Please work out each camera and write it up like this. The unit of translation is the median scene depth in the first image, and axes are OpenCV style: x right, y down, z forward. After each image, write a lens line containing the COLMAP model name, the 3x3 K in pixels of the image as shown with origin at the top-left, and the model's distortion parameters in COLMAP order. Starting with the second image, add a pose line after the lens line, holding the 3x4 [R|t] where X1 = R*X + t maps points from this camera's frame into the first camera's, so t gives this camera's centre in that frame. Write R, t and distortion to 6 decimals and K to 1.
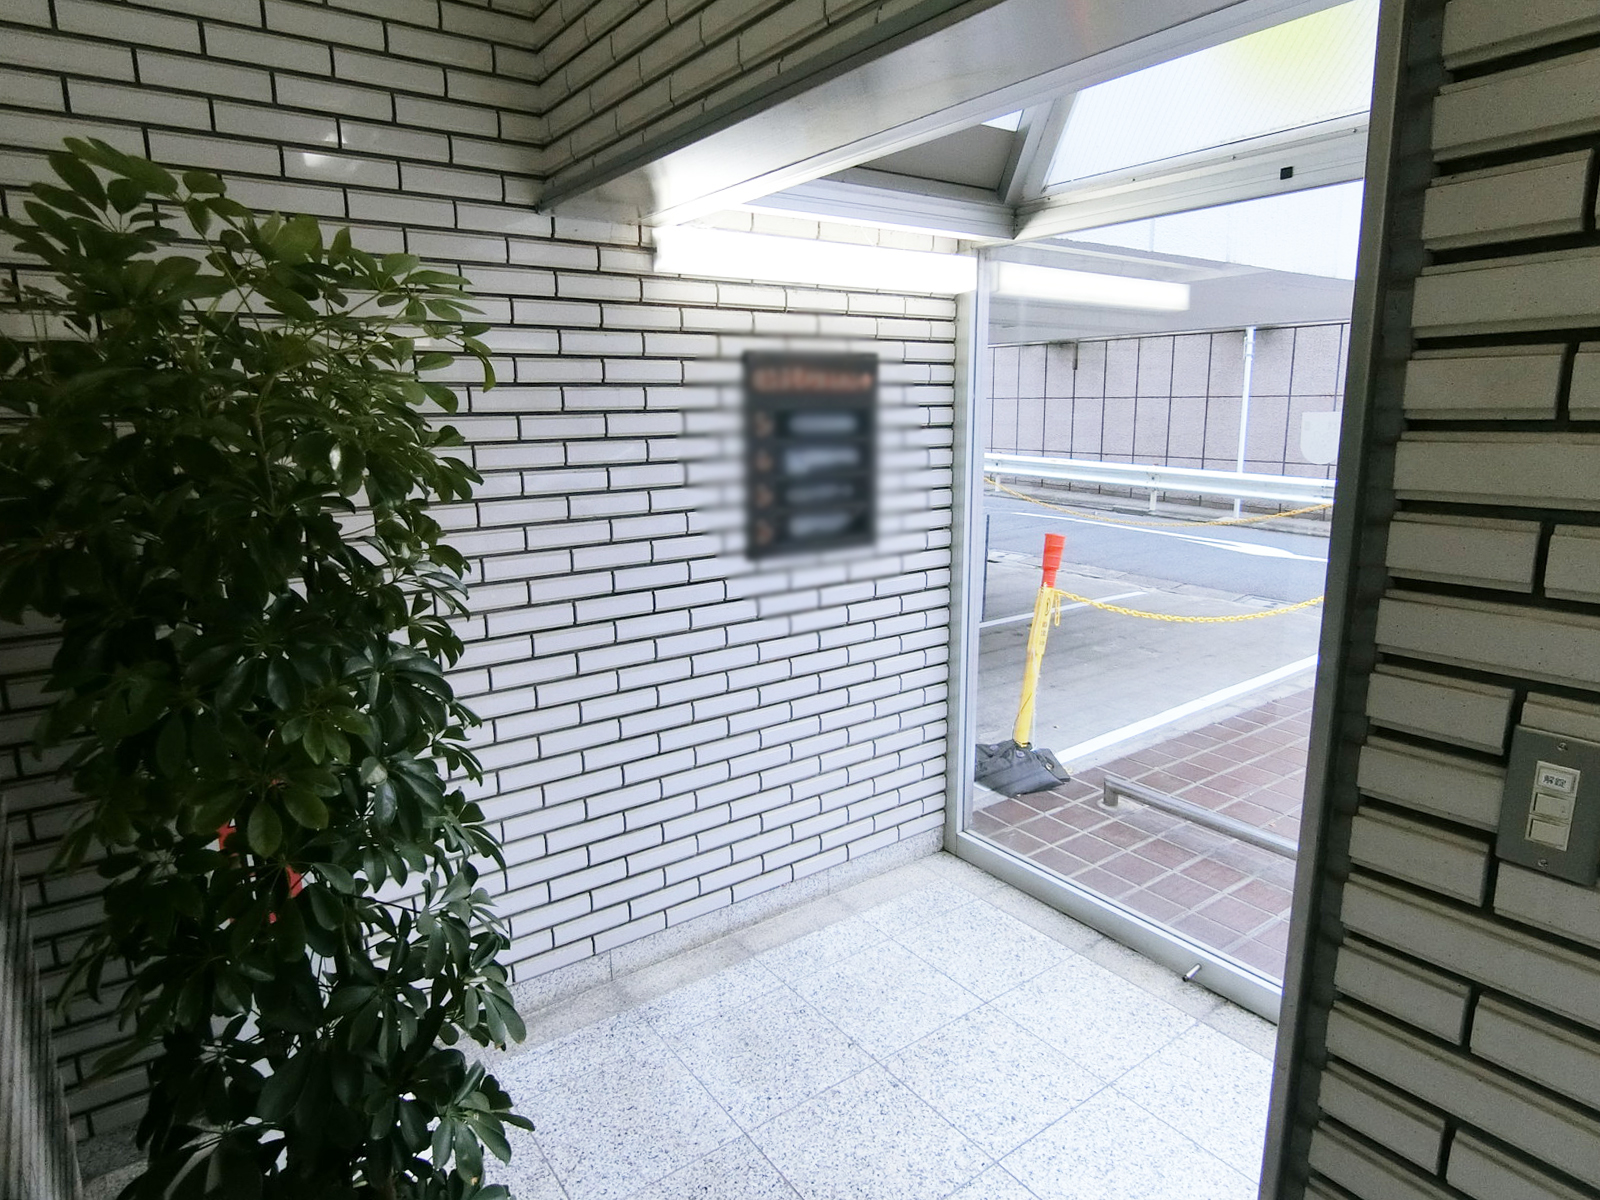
lens RADIAL K [[923.7, 0, 800.7], [0, 923.7, 600.4], [0, 0, 1]] dist [-0.005066, 0.000043]
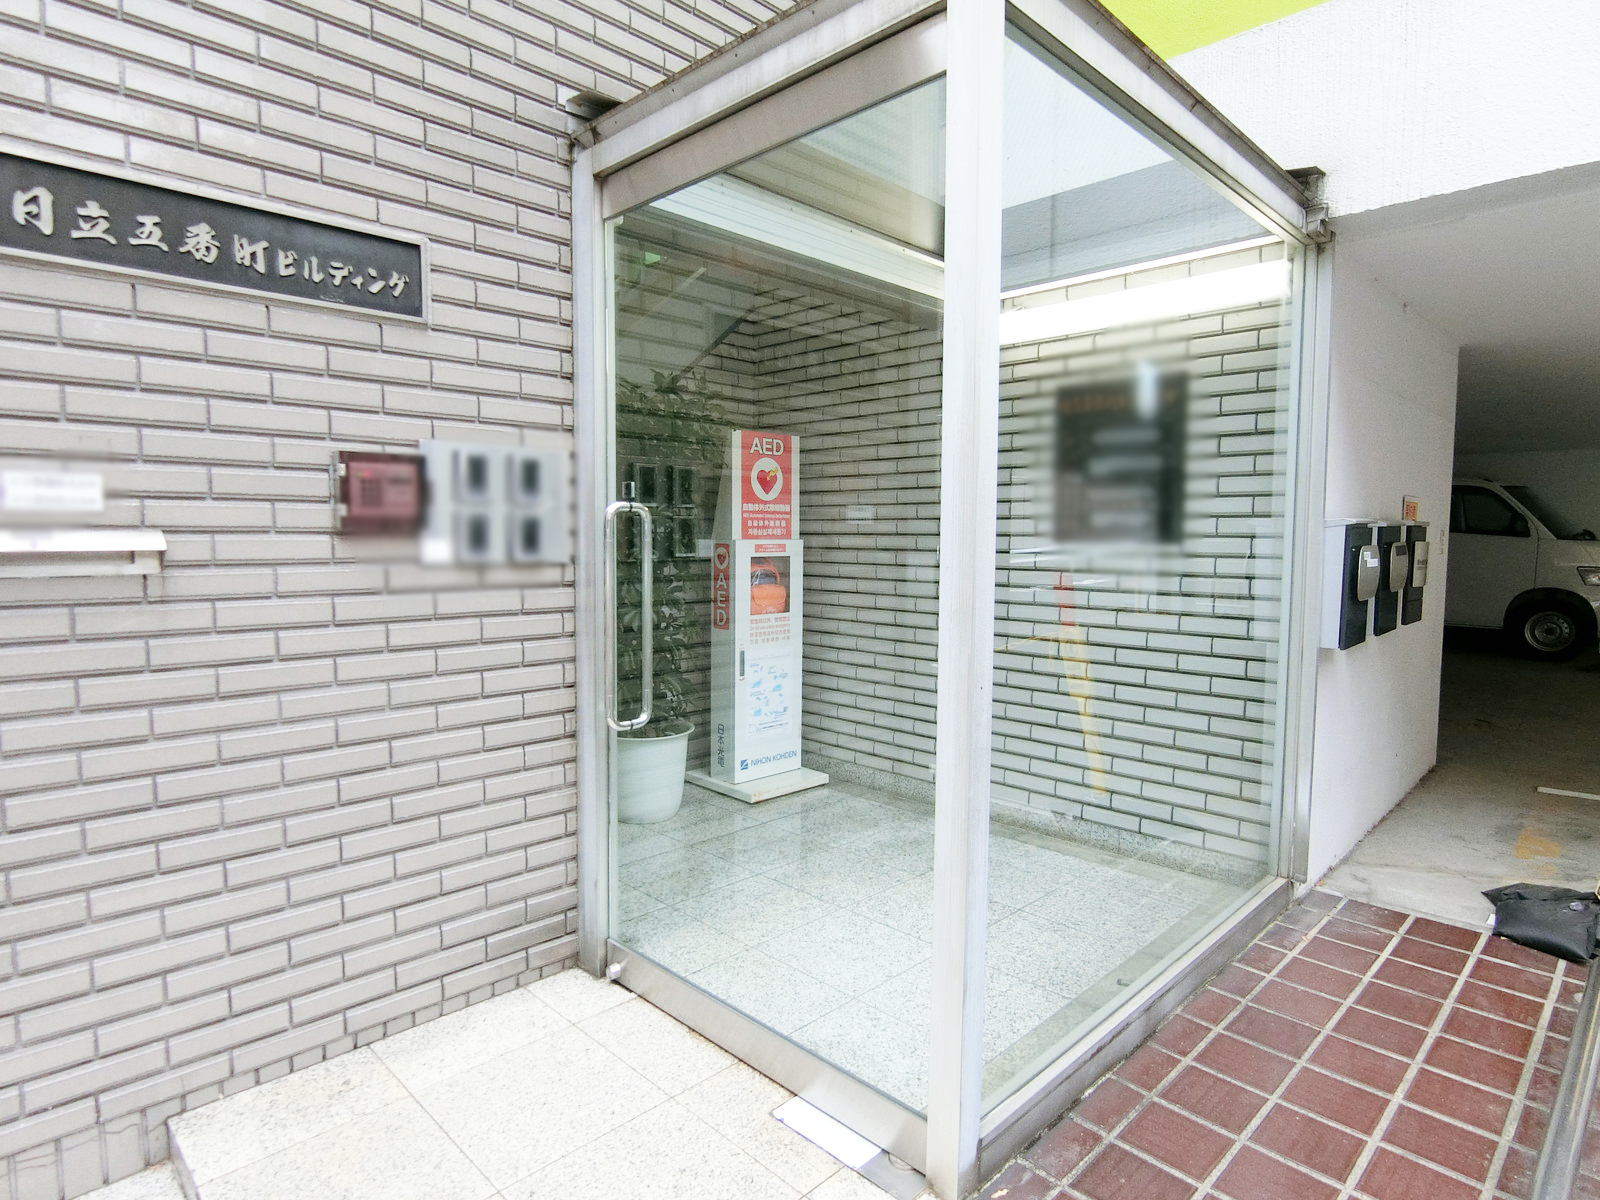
lens RADIAL K [[923.7, 0, 798.8], [0, 923.7, 599.5], [0, 0, 1]] dist [-0.005066, 0.000043]
pose [[0.158727, 0.087543, -0.983434, 1.238701], [-0.204862, 0.977304, 0.053932, 0.043758], [0.965835, 0.192908, 0.173059, 0.441110]]
